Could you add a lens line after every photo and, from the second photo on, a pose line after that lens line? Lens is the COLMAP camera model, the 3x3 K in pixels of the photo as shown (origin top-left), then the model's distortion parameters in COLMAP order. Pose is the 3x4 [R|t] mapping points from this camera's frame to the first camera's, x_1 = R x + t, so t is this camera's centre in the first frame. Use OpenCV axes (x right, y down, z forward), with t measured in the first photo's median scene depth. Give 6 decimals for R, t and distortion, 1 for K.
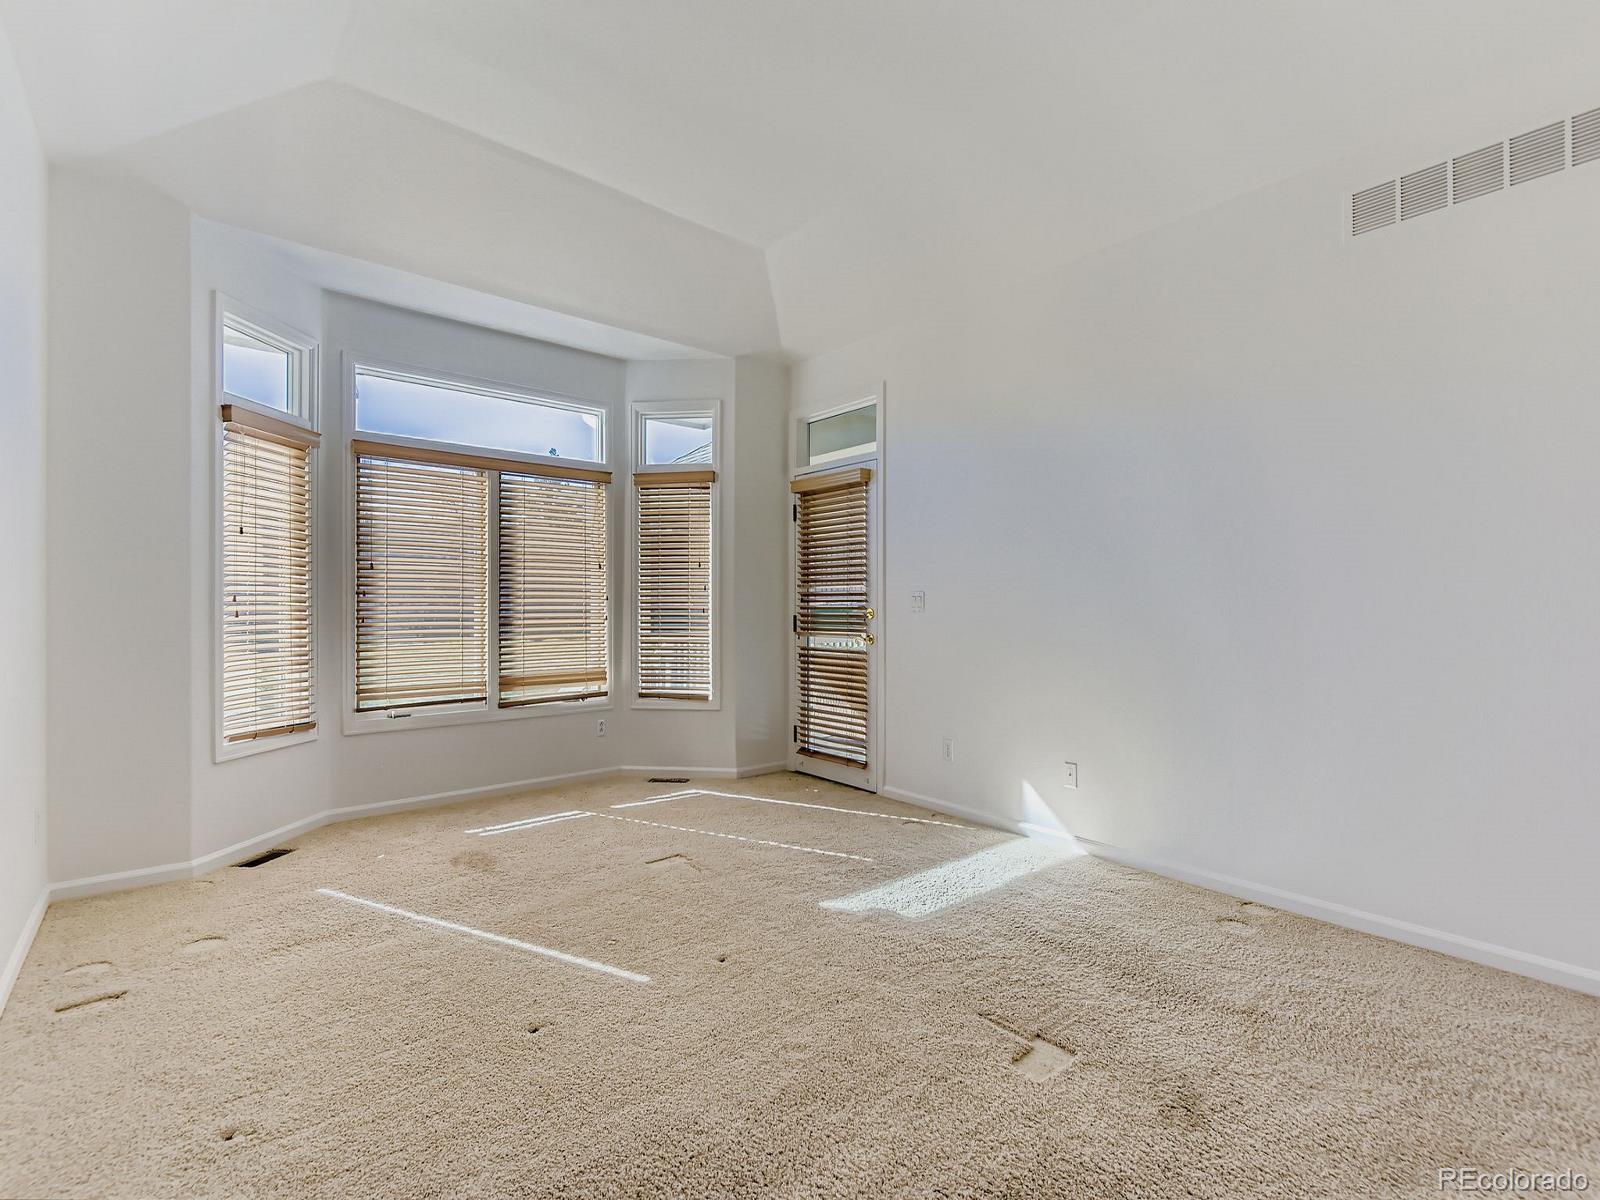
lens RADIAL K [[738.0, 0, 809.7], [0, 738.0, 606.2], [0, 0, 1]] dist [-0.002715, -0.000878]
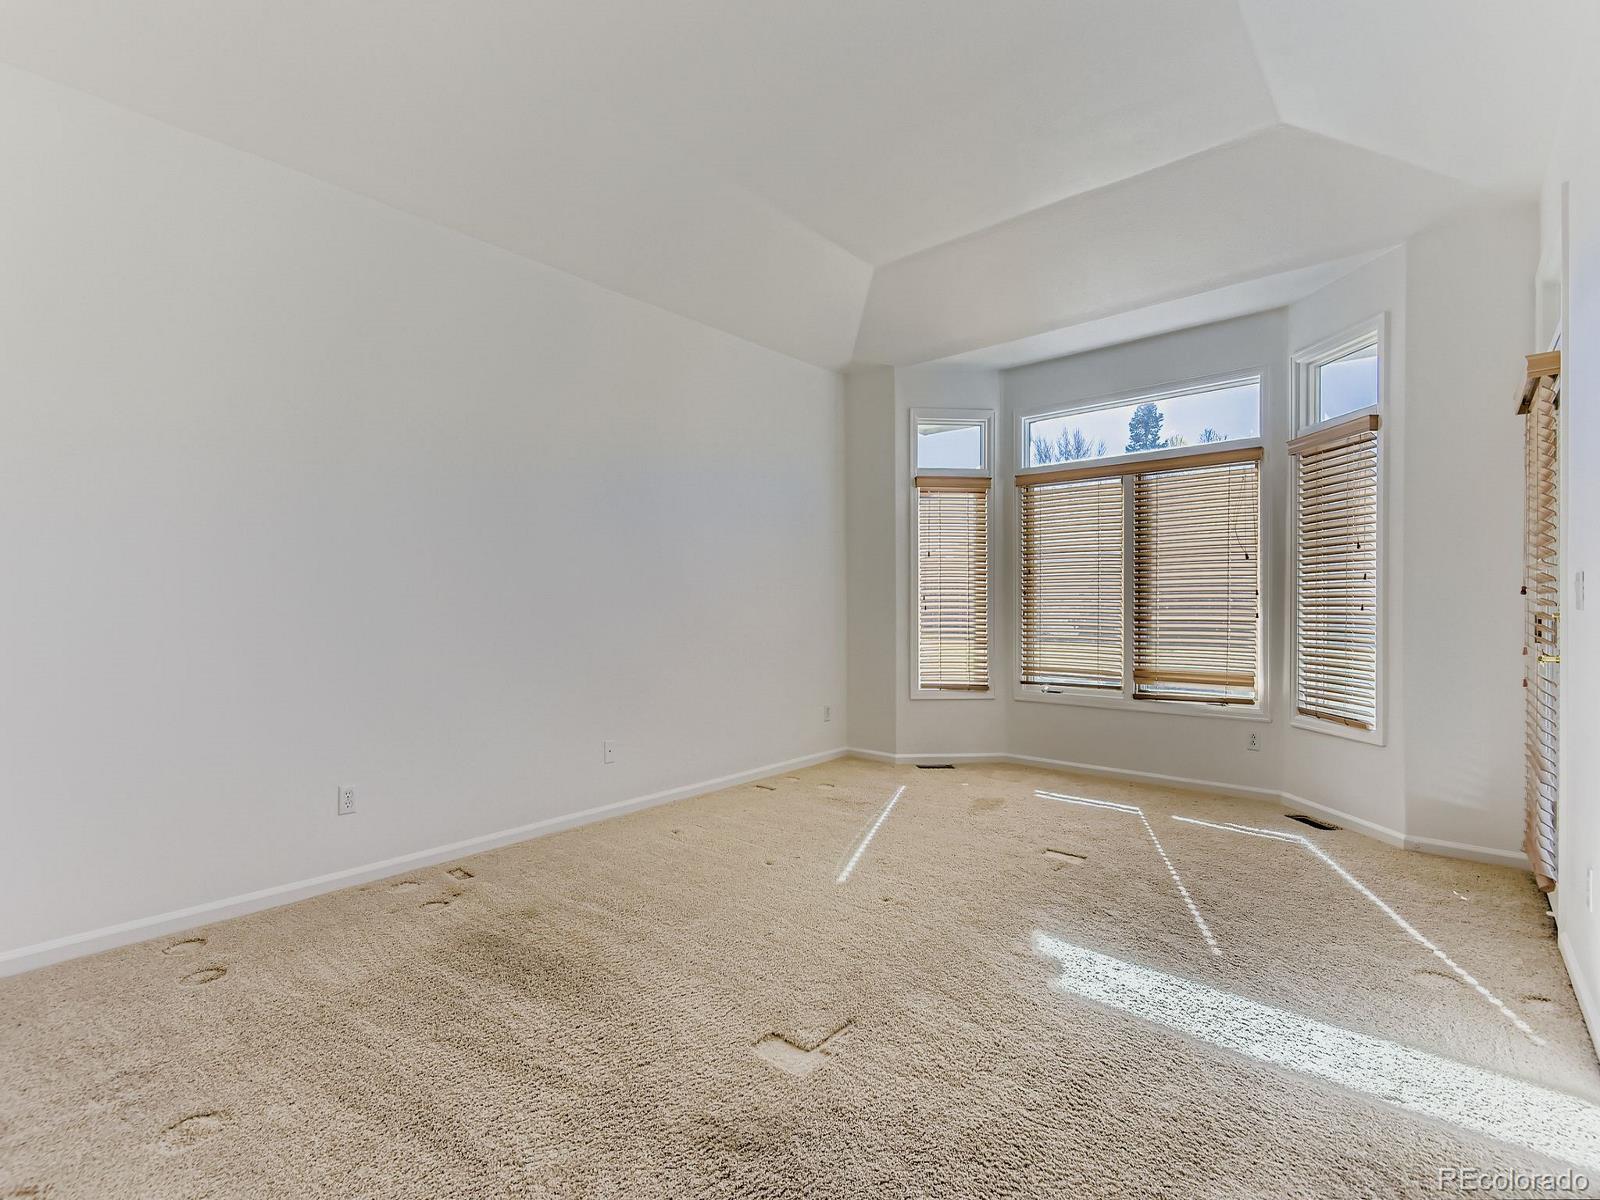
lens RADIAL K [[738.0, 0, 809.7], [0, 738.0, 606.2], [0, 0, 1]] dist [-0.002715, -0.000878]
pose [[0.154046, -0.001876, -0.988062, 0.593610], [-0.001875, 0.999996, -0.002191, 0.009620], [0.988062, 0.002191, 0.154042, 0.409170]]
